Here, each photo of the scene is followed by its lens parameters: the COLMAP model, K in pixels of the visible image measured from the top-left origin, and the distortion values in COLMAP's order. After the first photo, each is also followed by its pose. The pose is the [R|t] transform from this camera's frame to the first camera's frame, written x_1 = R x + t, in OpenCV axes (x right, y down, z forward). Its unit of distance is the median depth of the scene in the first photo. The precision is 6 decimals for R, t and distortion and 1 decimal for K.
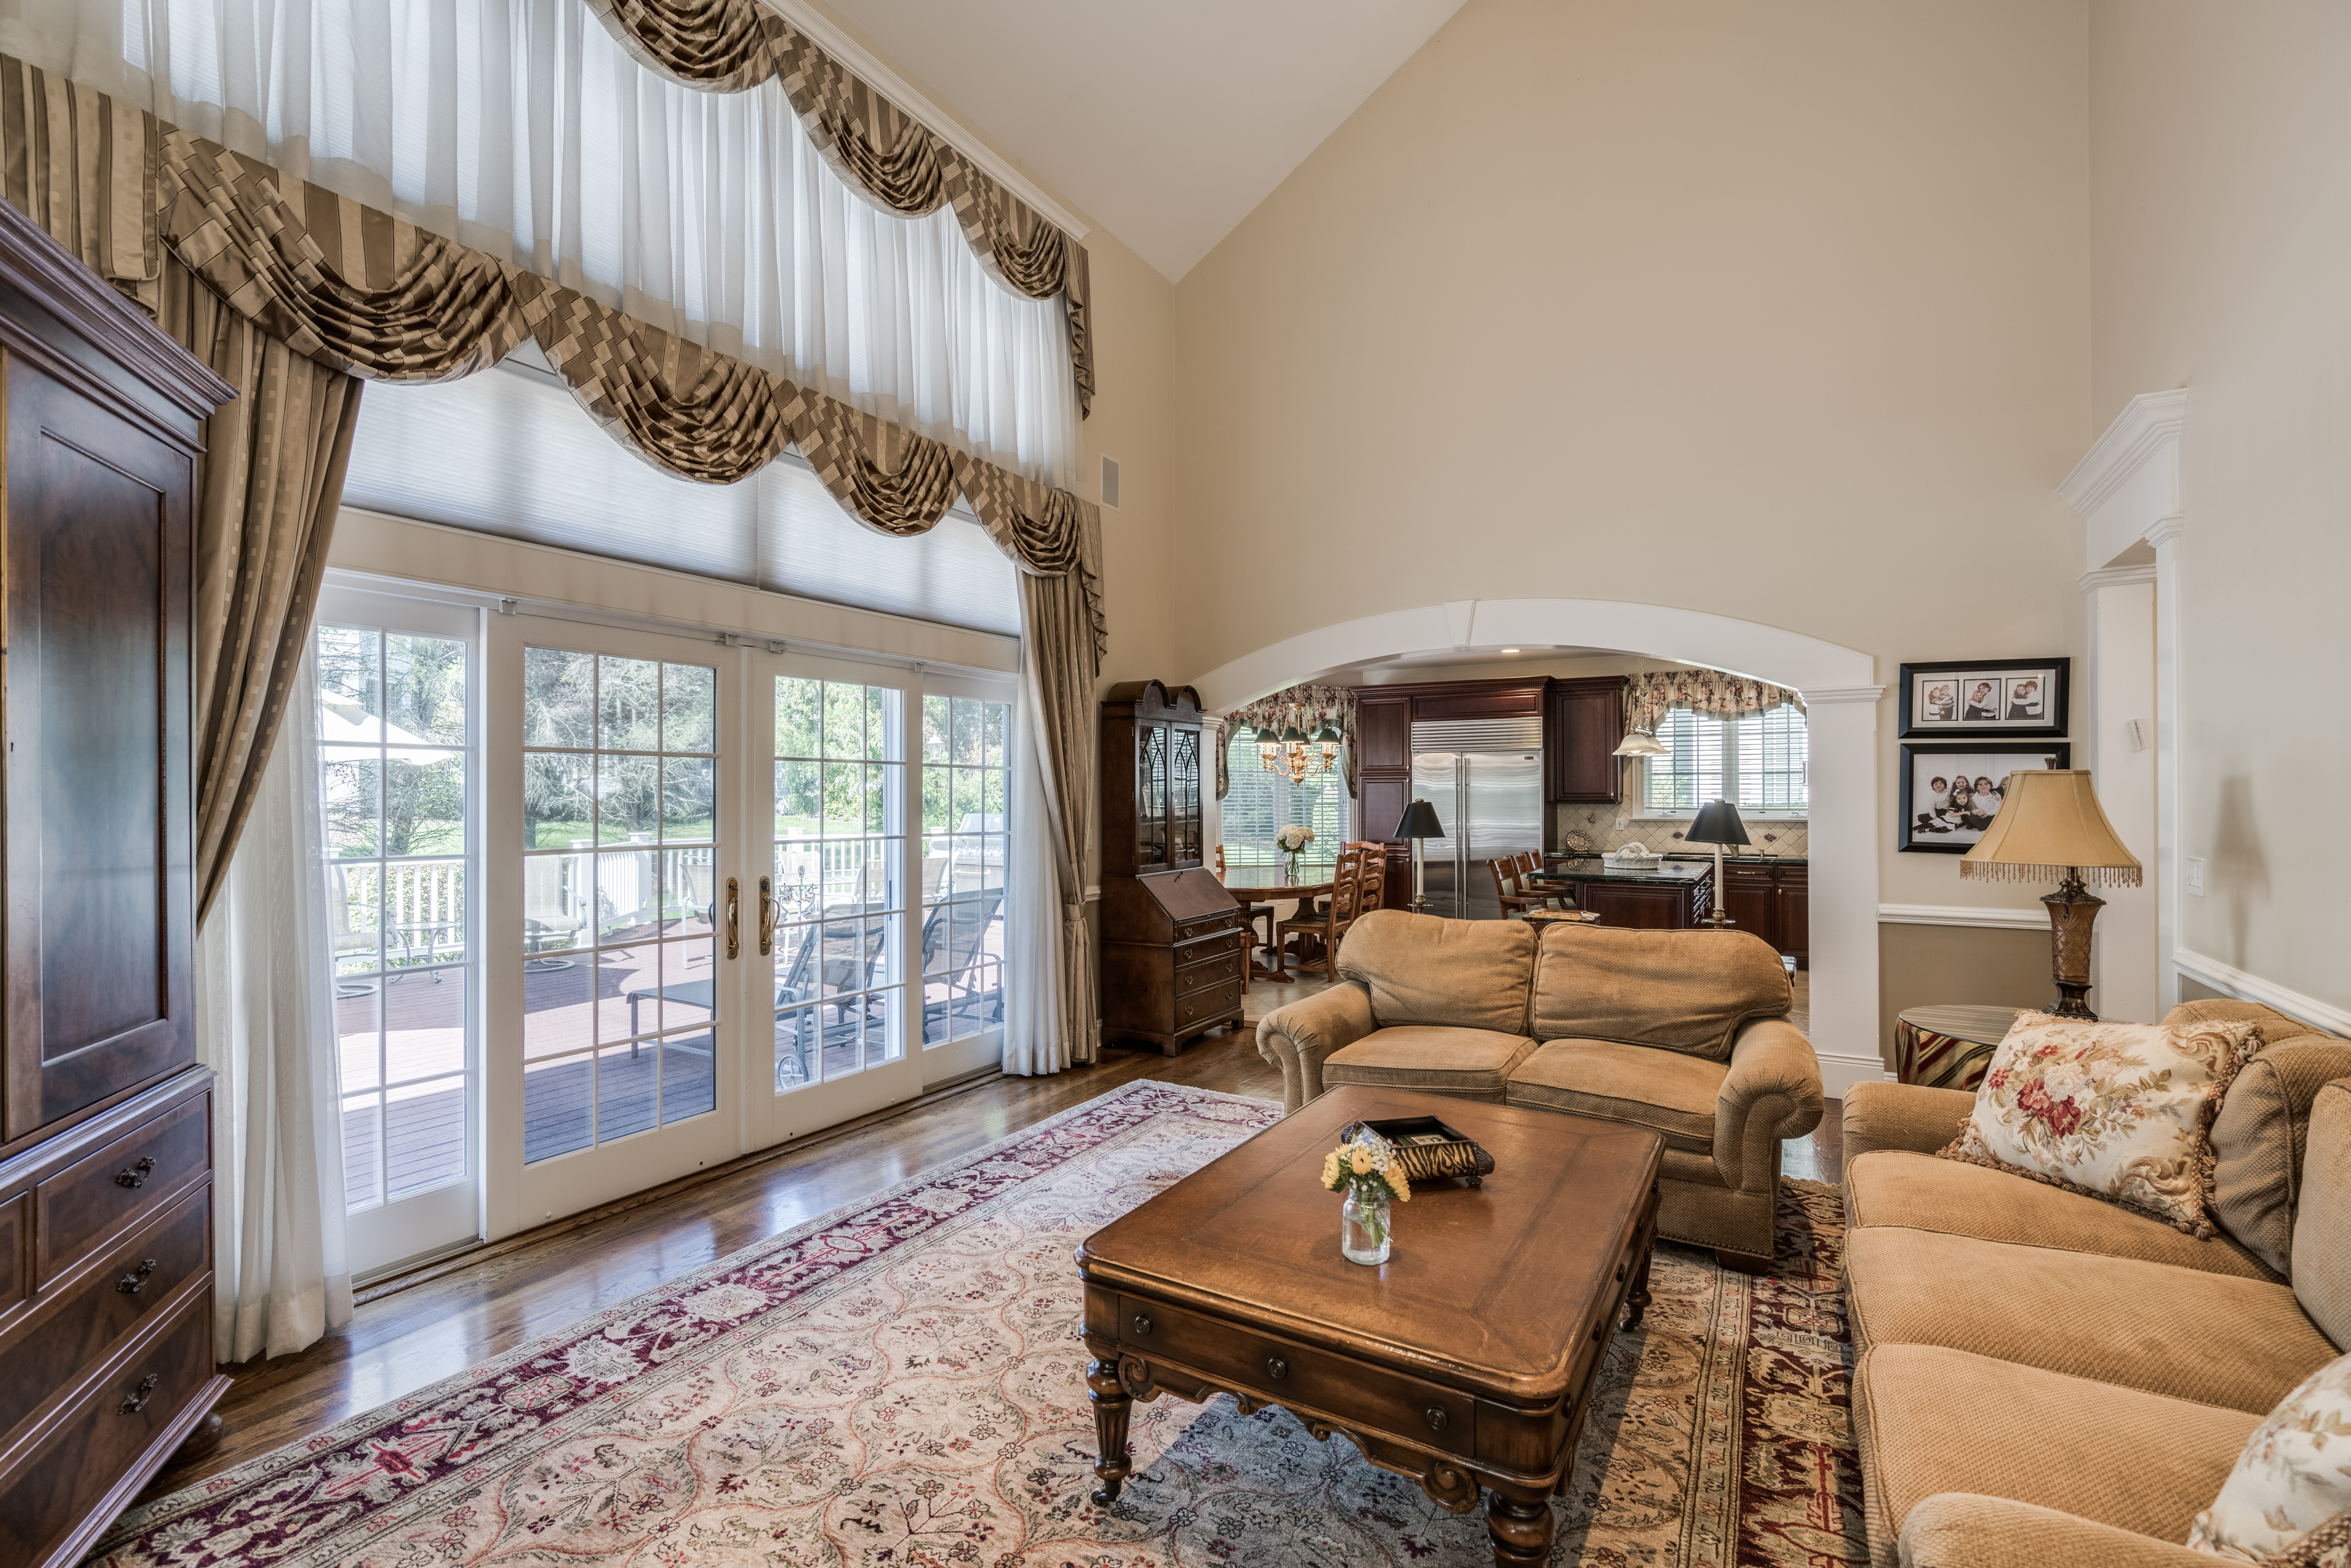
lens RADIAL K [[1068.7, 0, 1175.5], [0, 1068.7, 793.4], [0, 0, 1]] dist [-0.024719, 0.004289]
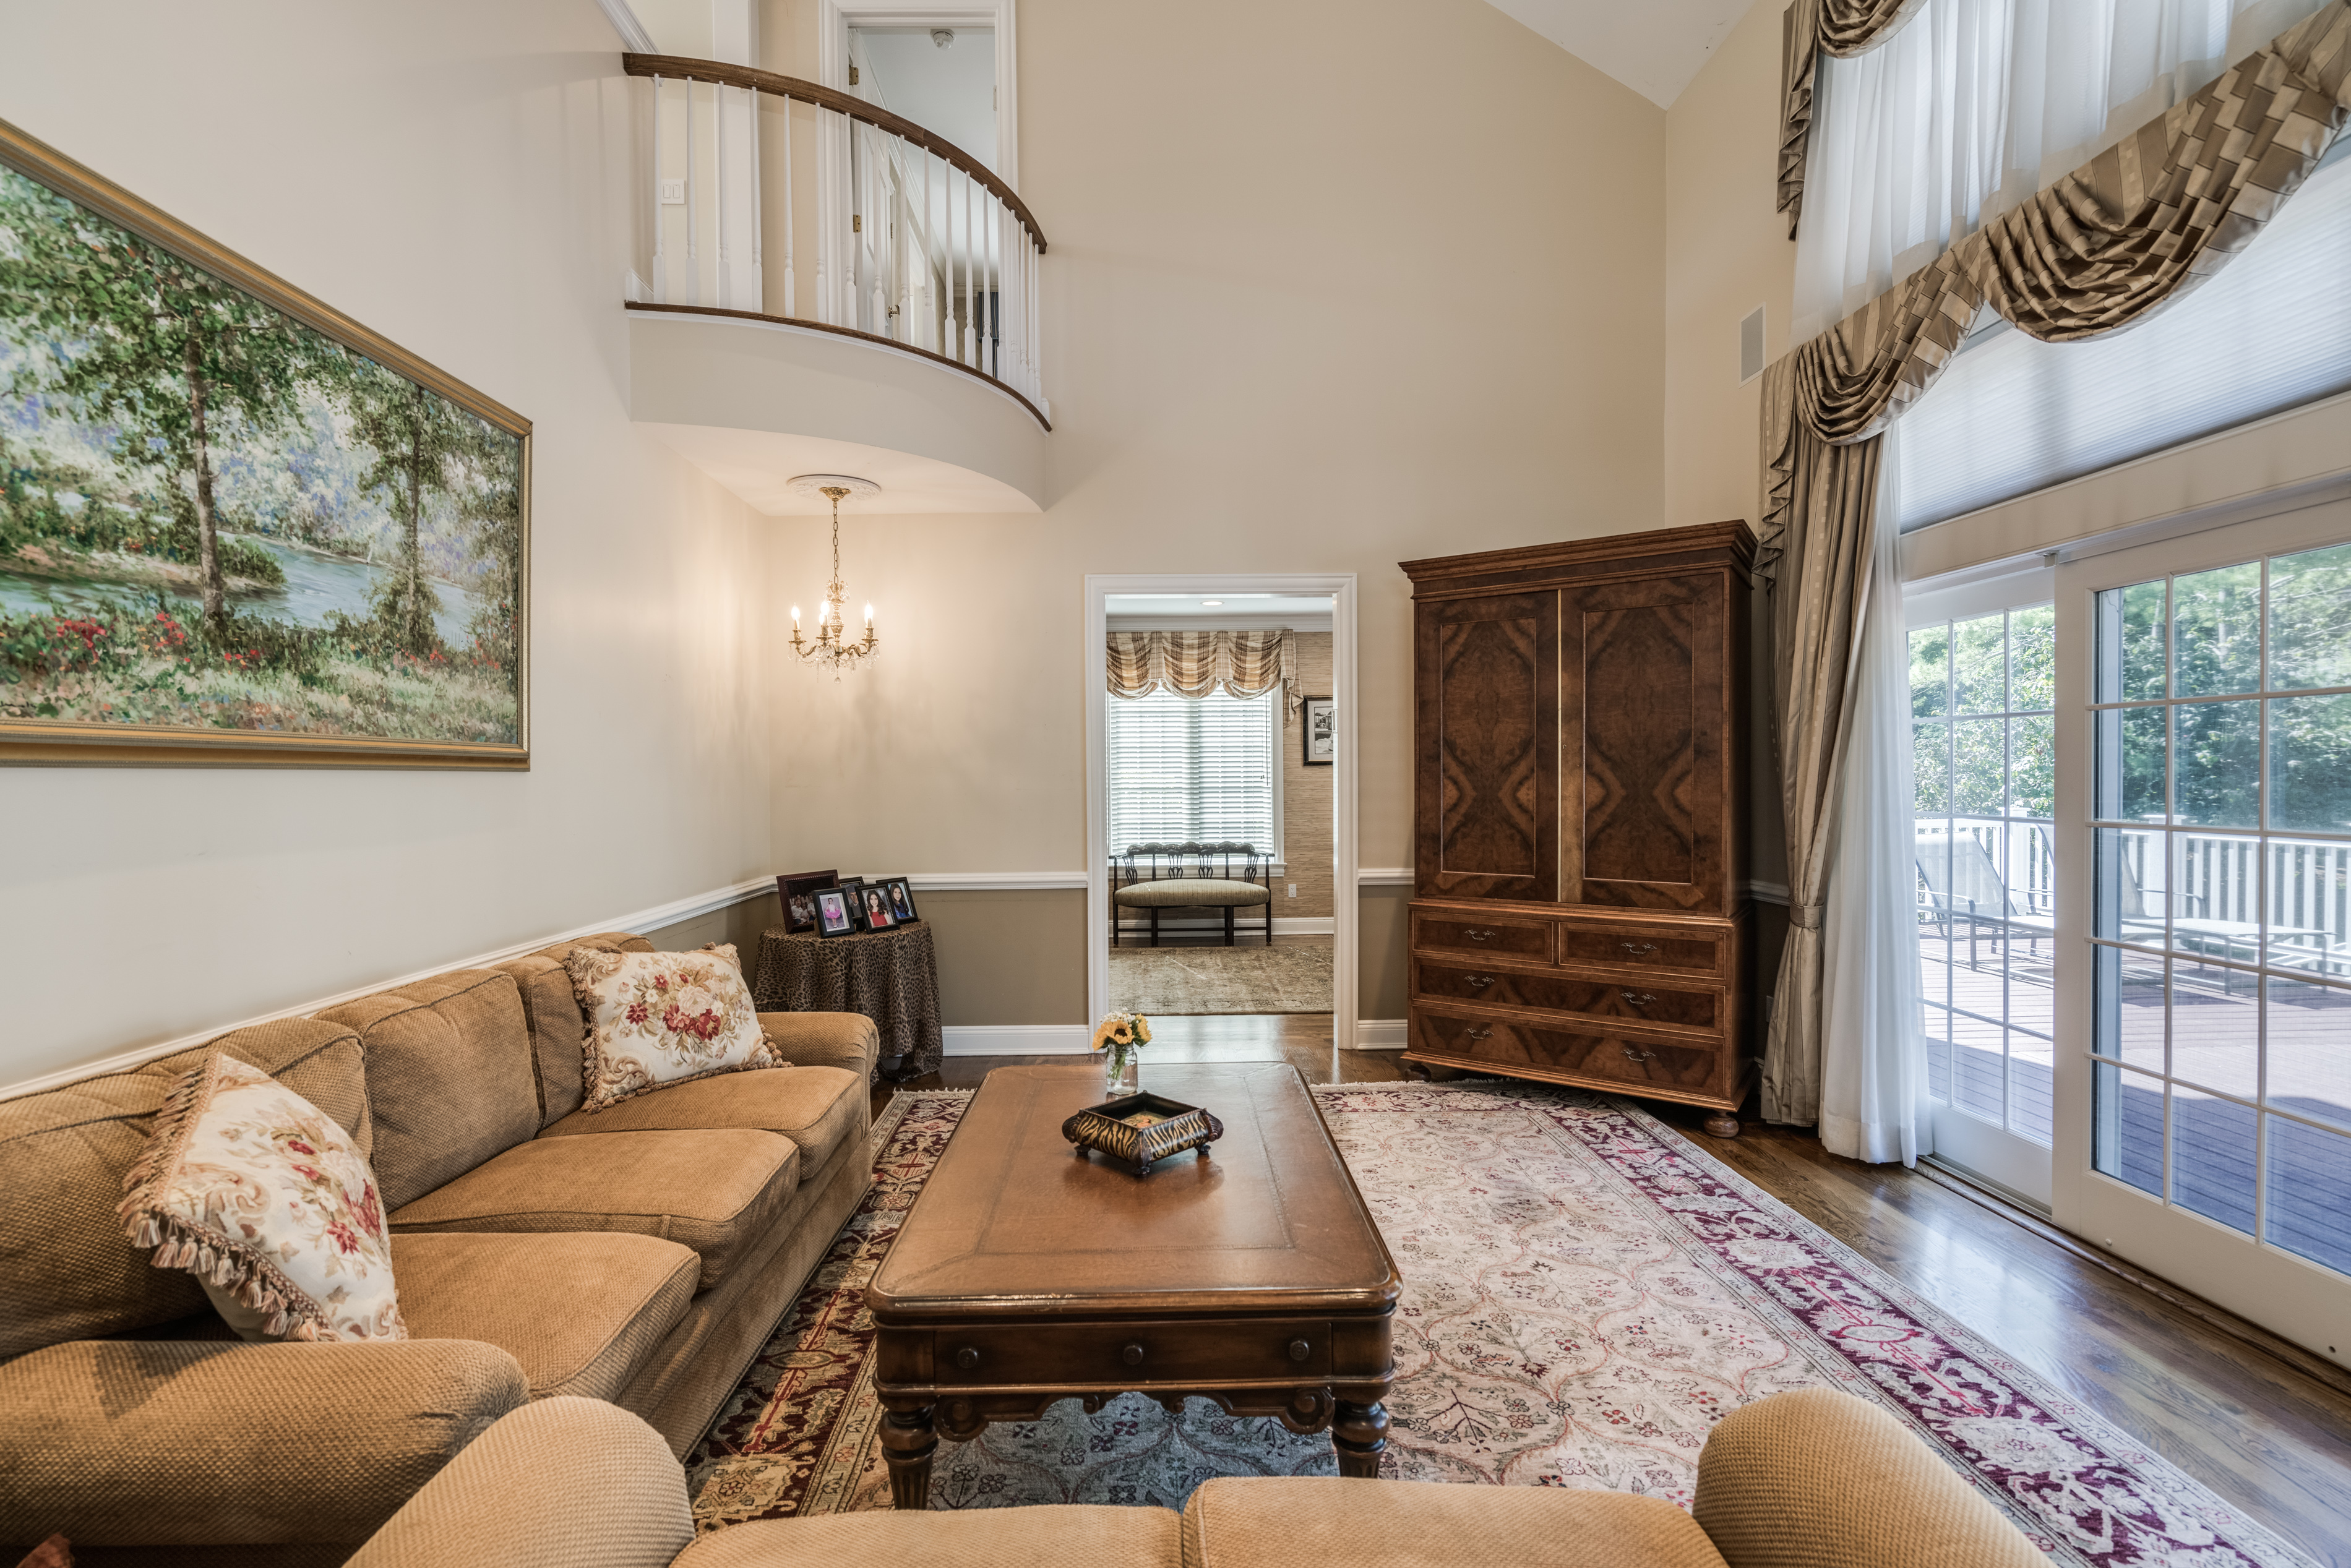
lens RADIAL K [[1068.7, 0, 1174.9], [0, 1068.7, 787.6], [0, 0, 1]] dist [-0.024719, 0.004289]
pose [[-0.851524, 0.022745, -0.523822, 0.570212], [0.017047, 0.999731, 0.015698, -0.001878], [0.524039, 0.004438, -0.851683, 1.492568]]
